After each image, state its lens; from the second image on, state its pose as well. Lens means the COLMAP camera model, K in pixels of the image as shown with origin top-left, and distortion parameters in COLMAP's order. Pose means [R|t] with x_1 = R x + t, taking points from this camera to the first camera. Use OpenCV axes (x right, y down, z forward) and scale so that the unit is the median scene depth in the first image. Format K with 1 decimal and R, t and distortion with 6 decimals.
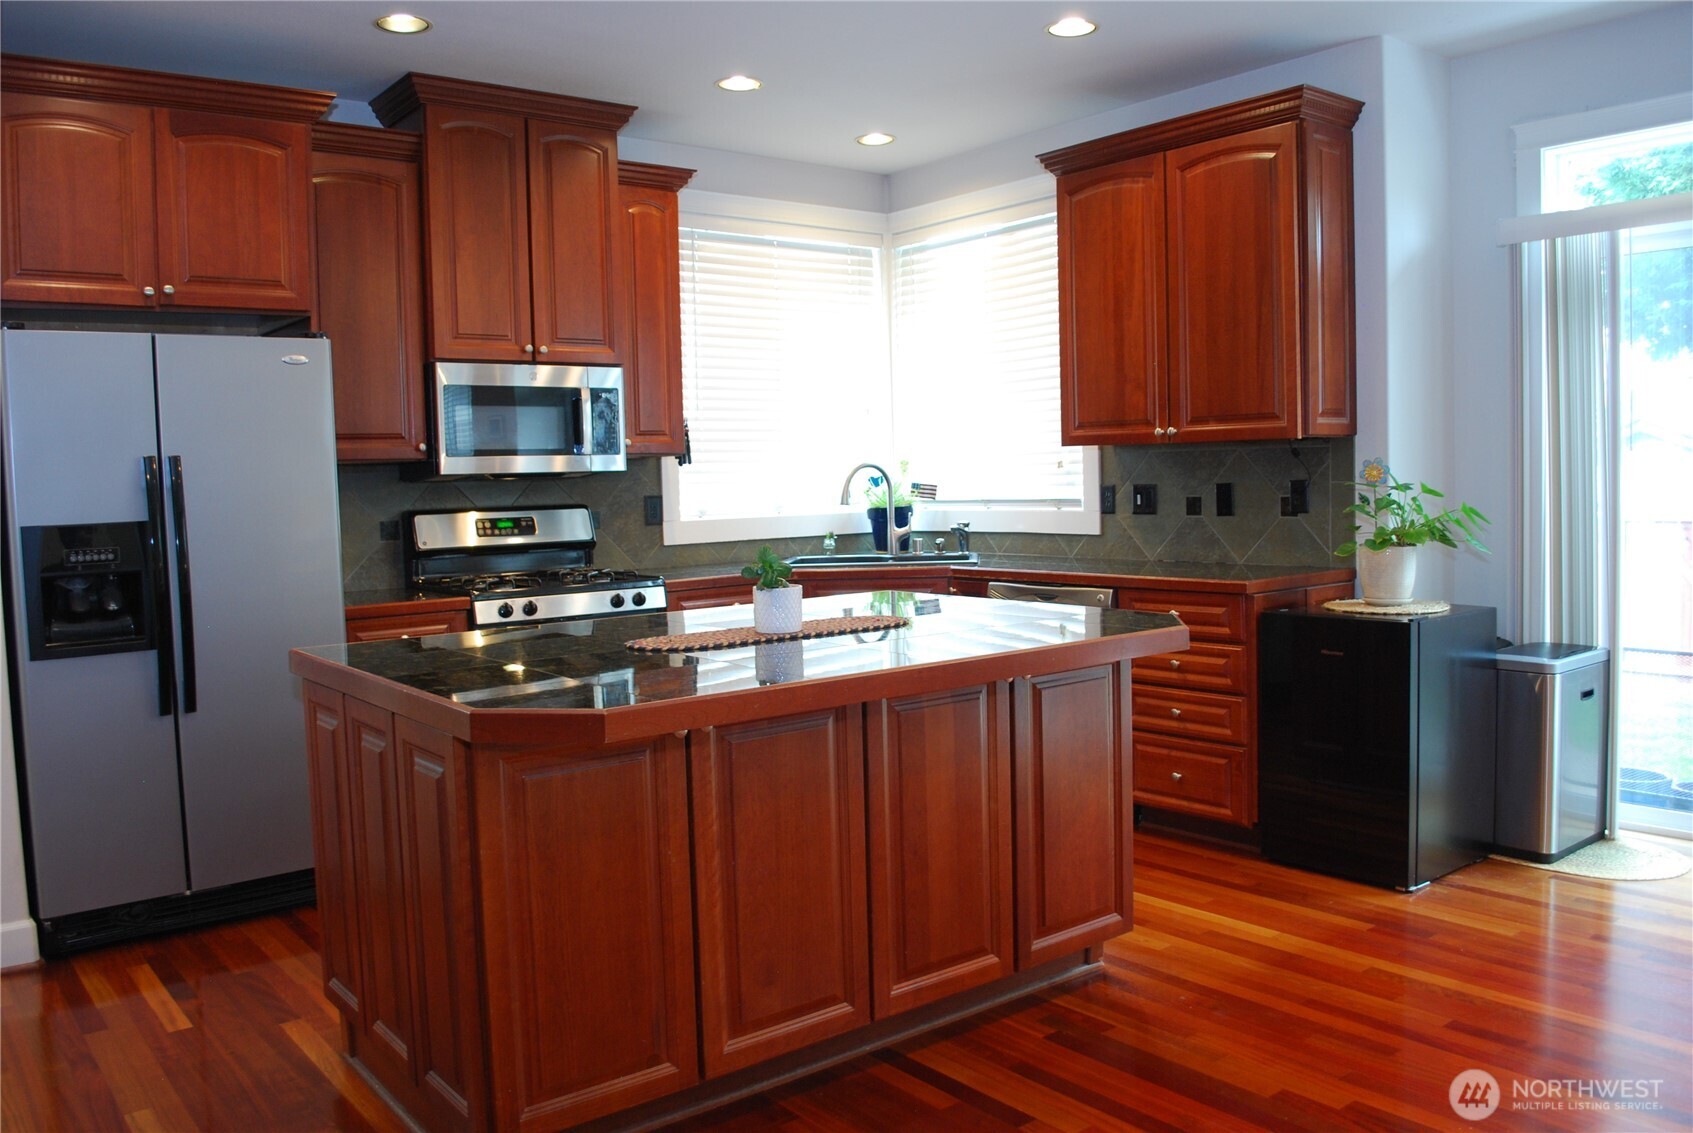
lens RADIAL K [[1341.1, 0, 846.1], [0, 1341.1, 563.2], [0, 0, 1]] dist [-0.066711, -0.001684]
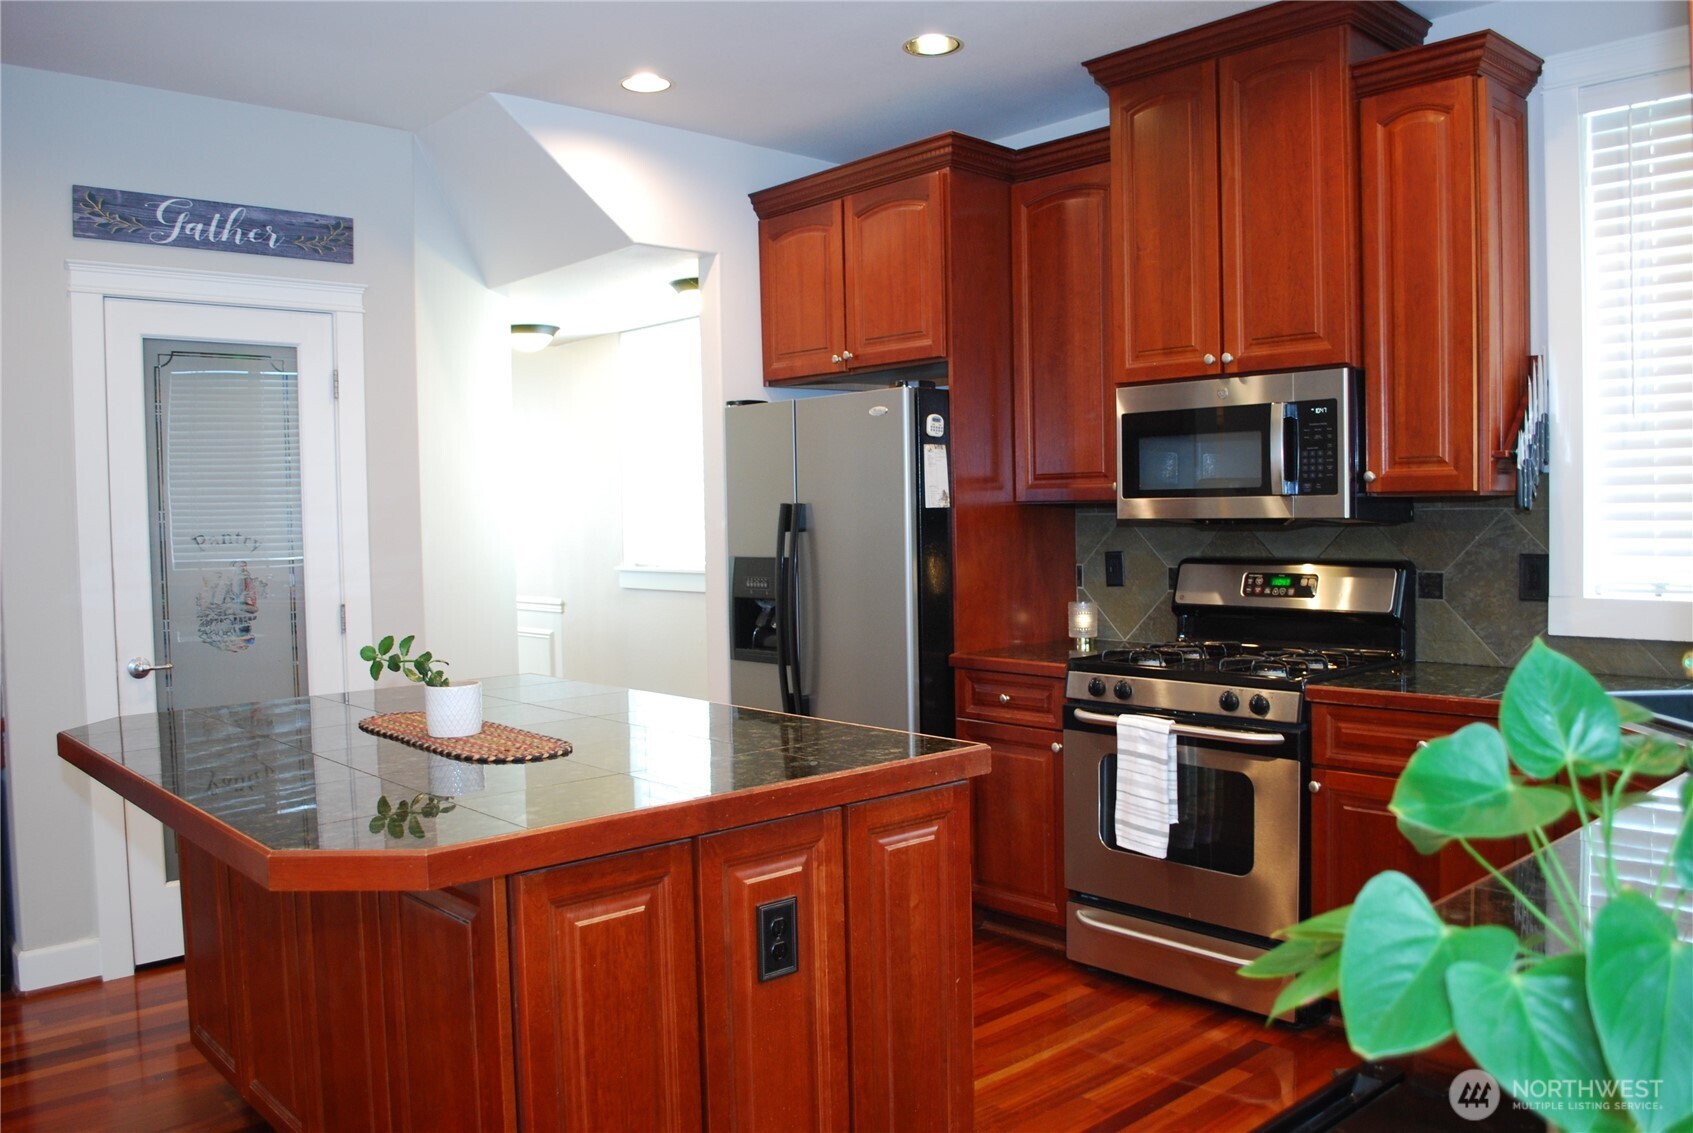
lens RADIAL K [[1341.1, 0, 846.4], [0, 1341.1, 565.3], [0, 0, 1]] dist [-0.066711, -0.001684]
pose [[0.059764, 0.069572, -0.995785, 0.499130], [-0.047048, 0.996656, 0.066809, -0.078960], [0.997103, 0.042857, 0.062837, 0.708235]]
